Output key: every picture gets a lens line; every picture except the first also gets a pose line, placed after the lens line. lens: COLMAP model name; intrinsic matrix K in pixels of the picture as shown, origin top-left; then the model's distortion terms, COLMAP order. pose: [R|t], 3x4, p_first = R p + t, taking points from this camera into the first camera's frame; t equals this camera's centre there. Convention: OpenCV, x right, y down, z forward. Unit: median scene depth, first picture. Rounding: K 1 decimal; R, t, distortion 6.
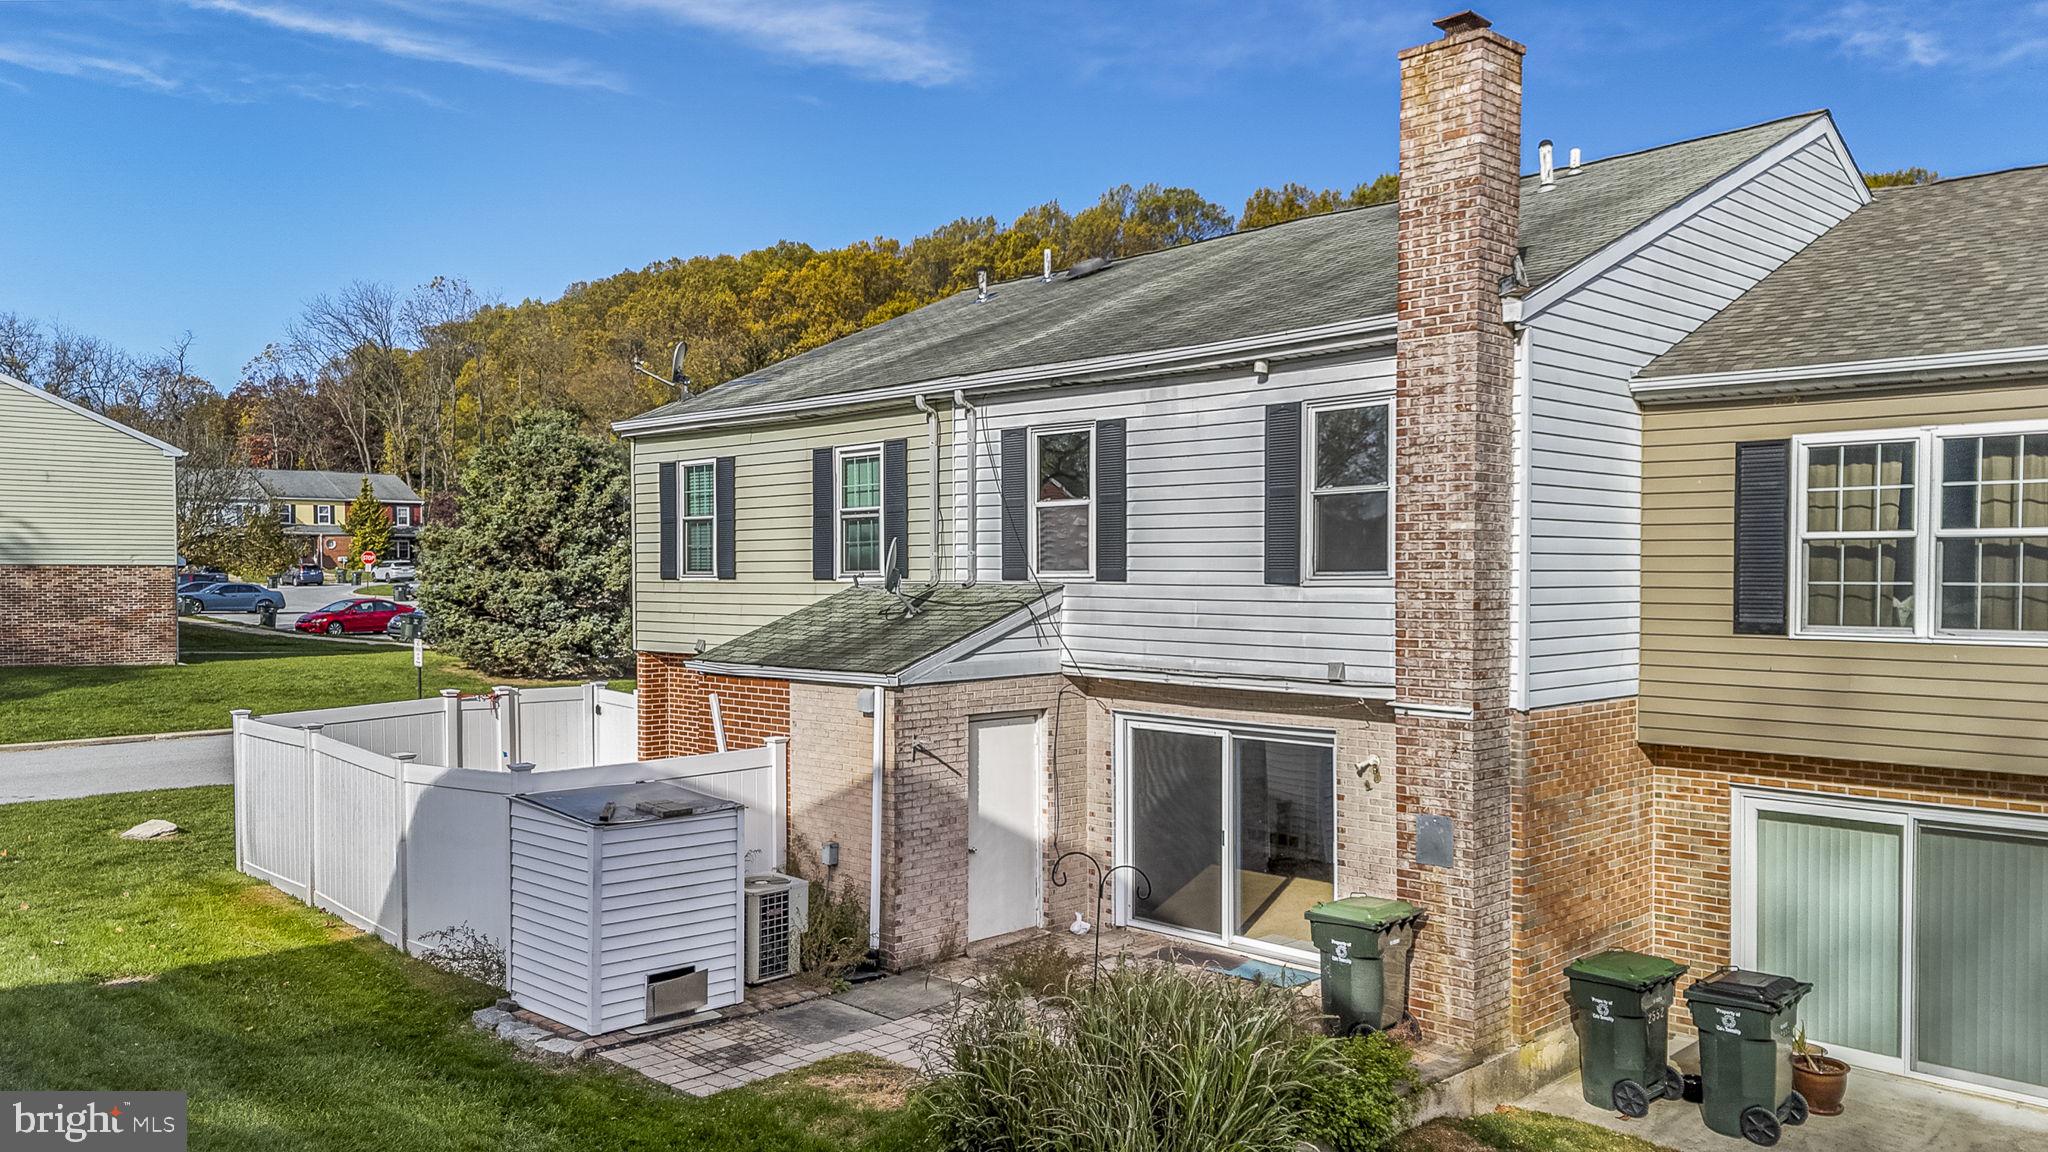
lens RADIAL K [[1580.5, 0, 1024.0], [0, 1580.5, 576.0], [0, 0, 1]] dist [0.002611, 0.000355]
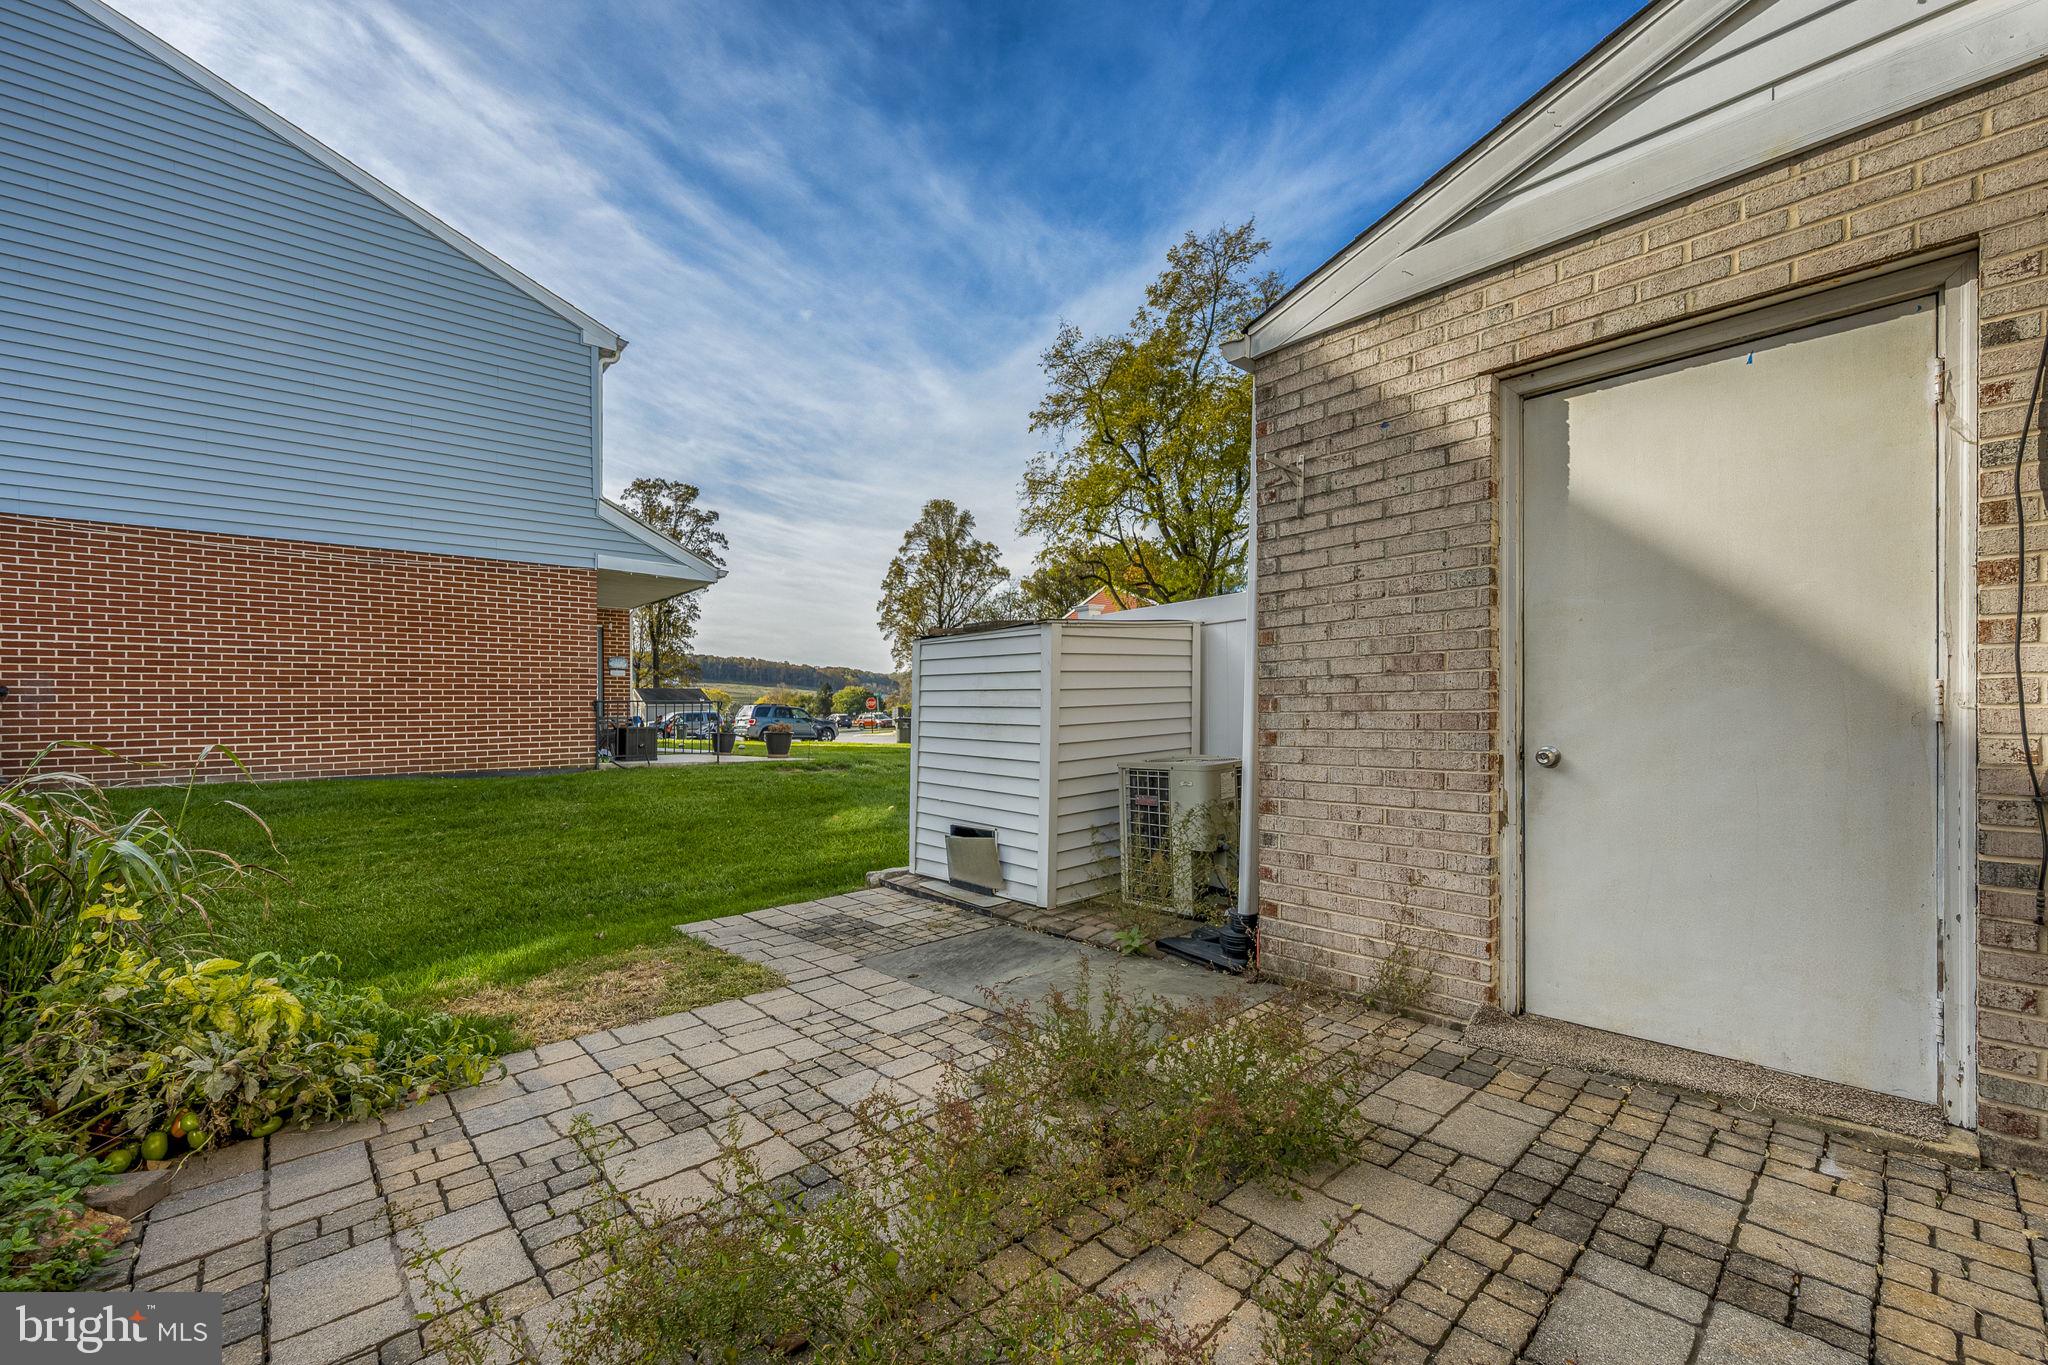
lens RADIAL K [[821.9, 0, 1023.9], [0, 821.9, 713.4], [0, 0, 1]] dist [0.000477, 0.000020]
pose [[-0.045906, 0.011906, -0.998875, 0.176715], [0.006746, 0.999910, 0.011608, 0.183206], [0.998923, -0.006205, -0.045982, 1.016811]]
